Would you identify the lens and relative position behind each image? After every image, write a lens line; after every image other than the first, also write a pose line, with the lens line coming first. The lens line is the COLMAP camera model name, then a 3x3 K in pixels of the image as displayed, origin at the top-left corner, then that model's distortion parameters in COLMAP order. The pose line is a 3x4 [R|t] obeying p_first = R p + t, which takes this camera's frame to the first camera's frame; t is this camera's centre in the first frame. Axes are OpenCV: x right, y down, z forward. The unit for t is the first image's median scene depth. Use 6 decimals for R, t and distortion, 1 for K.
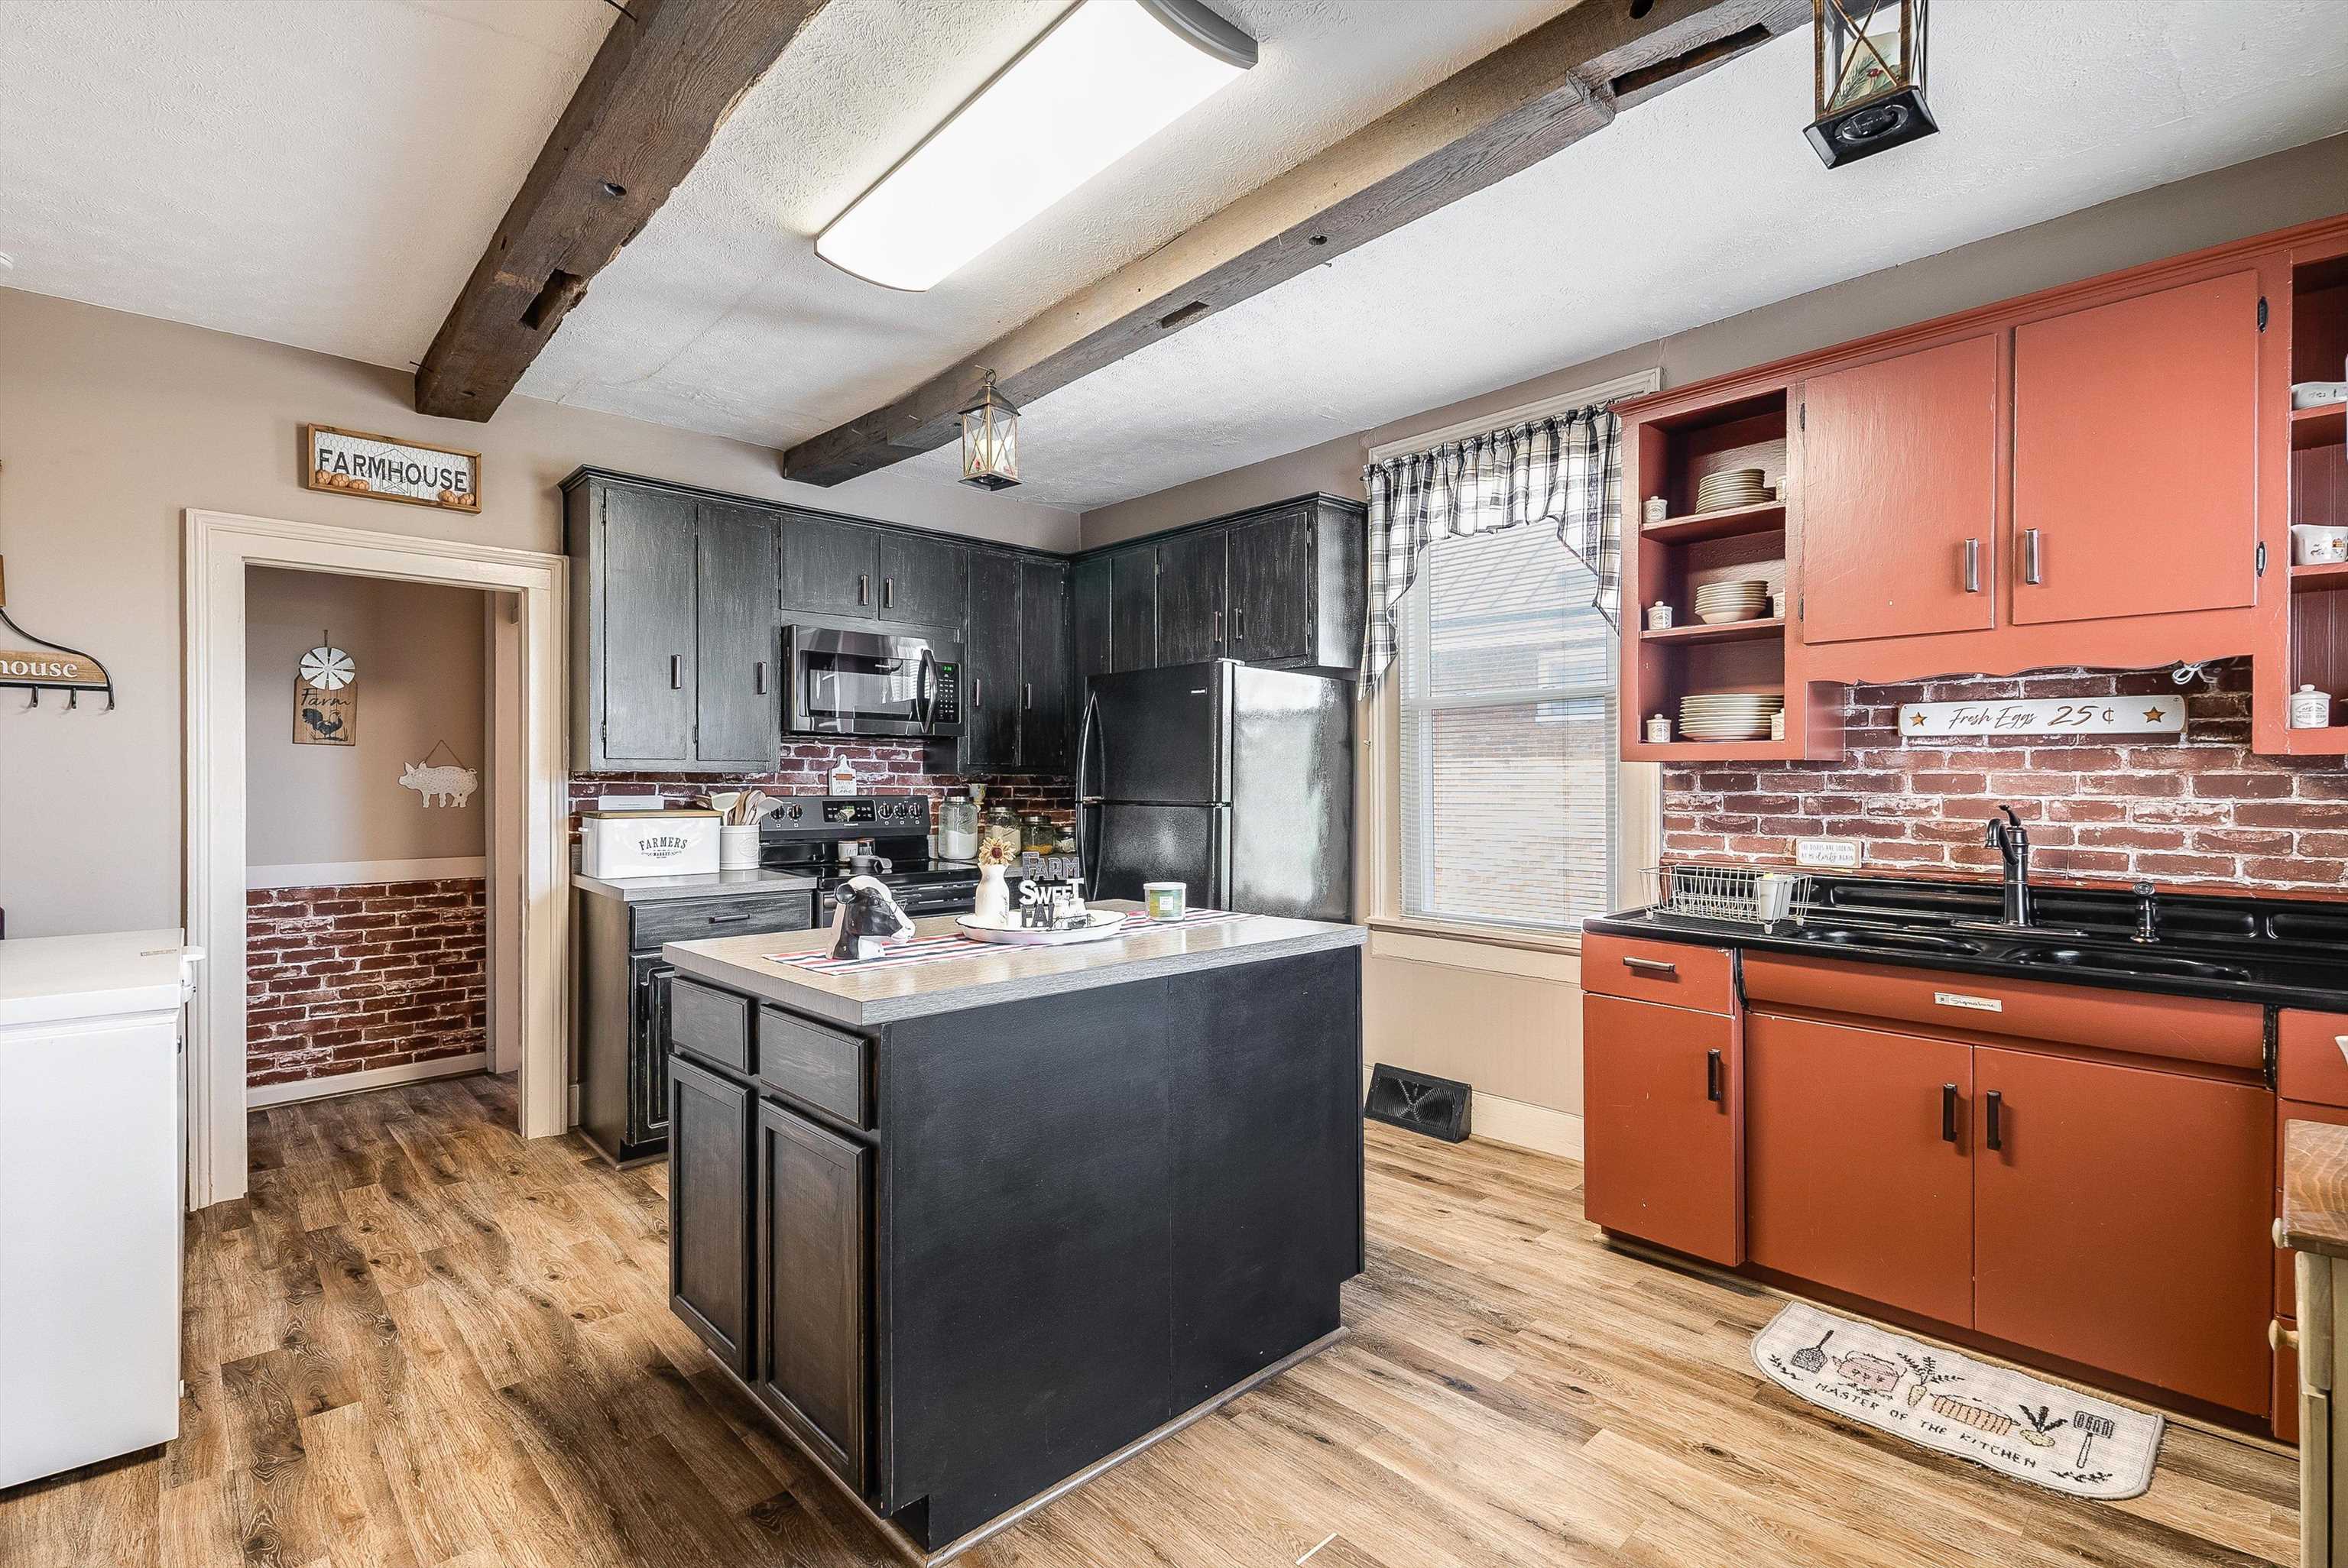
lens RADIAL K [[1077.3, 0, 1174.0], [0, 1077.3, 784.0], [0, 0, 1]] dist [0.027536, -0.000488]
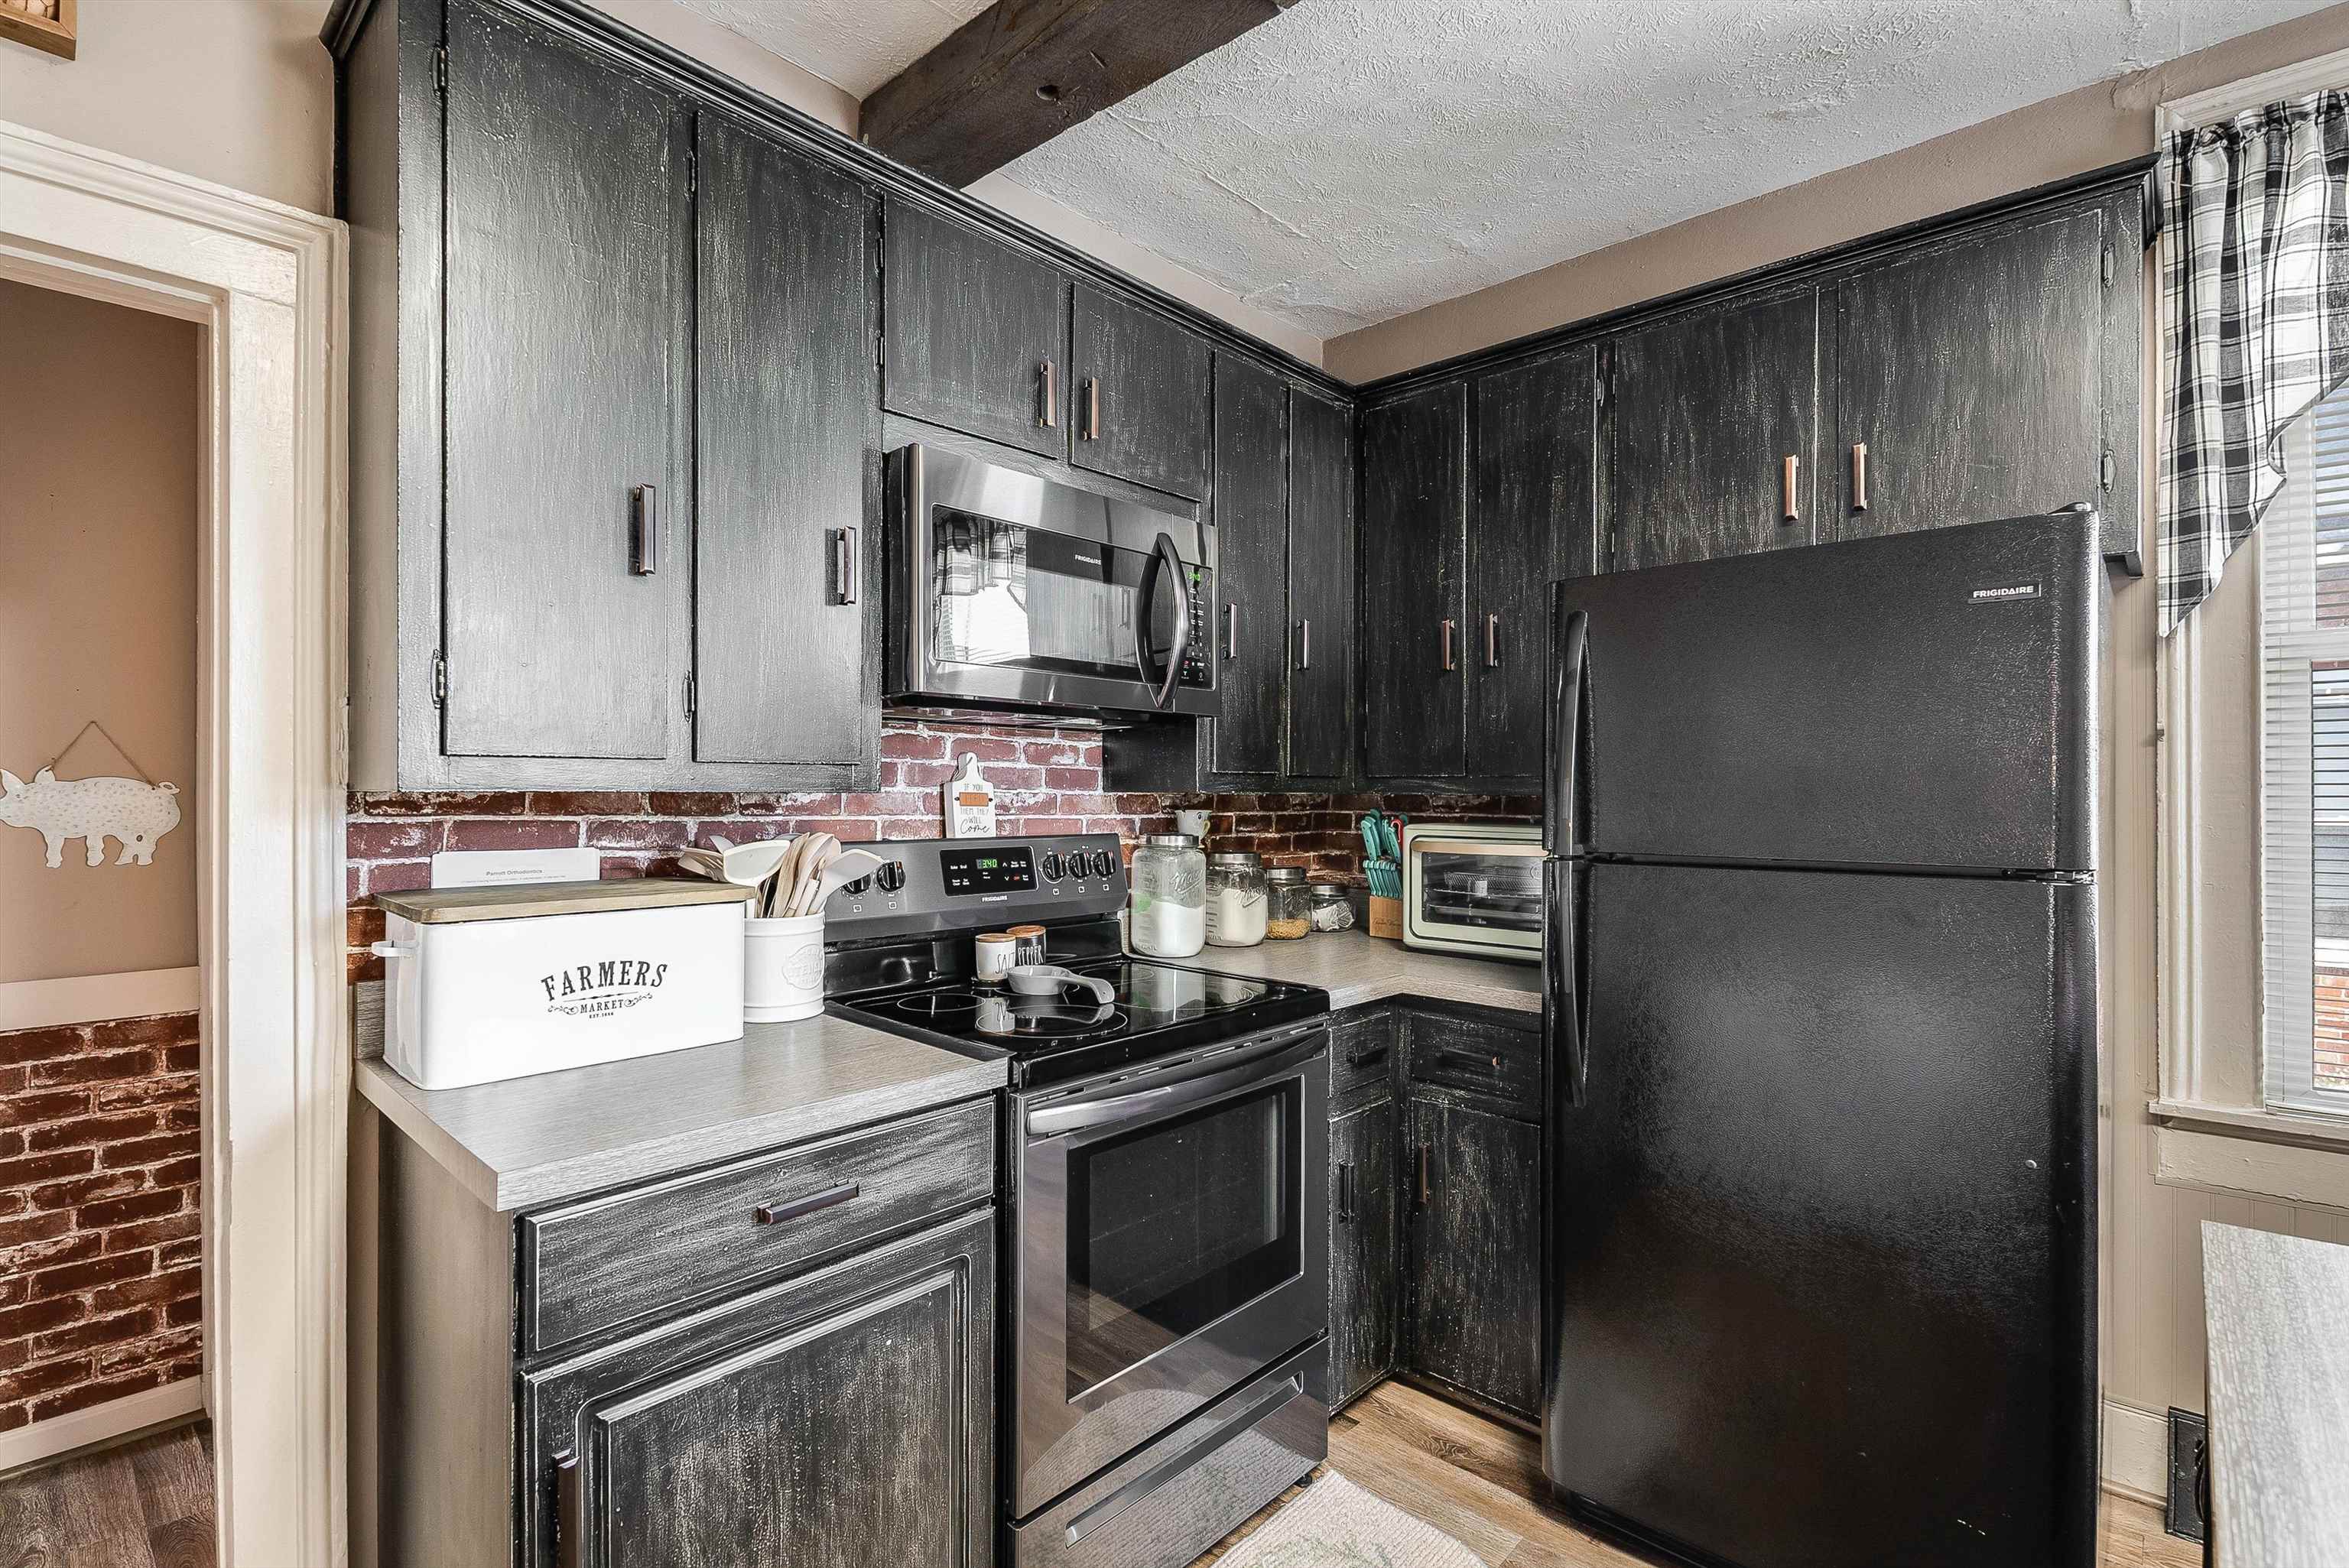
lens RADIAL K [[1092.0, 0, 1175.9], [0, 1092.0, 792.7], [0, 0, 1]] dist [0.028031, -0.015250]
pose [[0.996814, -0.001097, 0.079754, -0.304822], [0.001201, 0.999998, -0.001261, -0.010401], [-0.079752, 0.001353, 0.996814, 0.602962]]
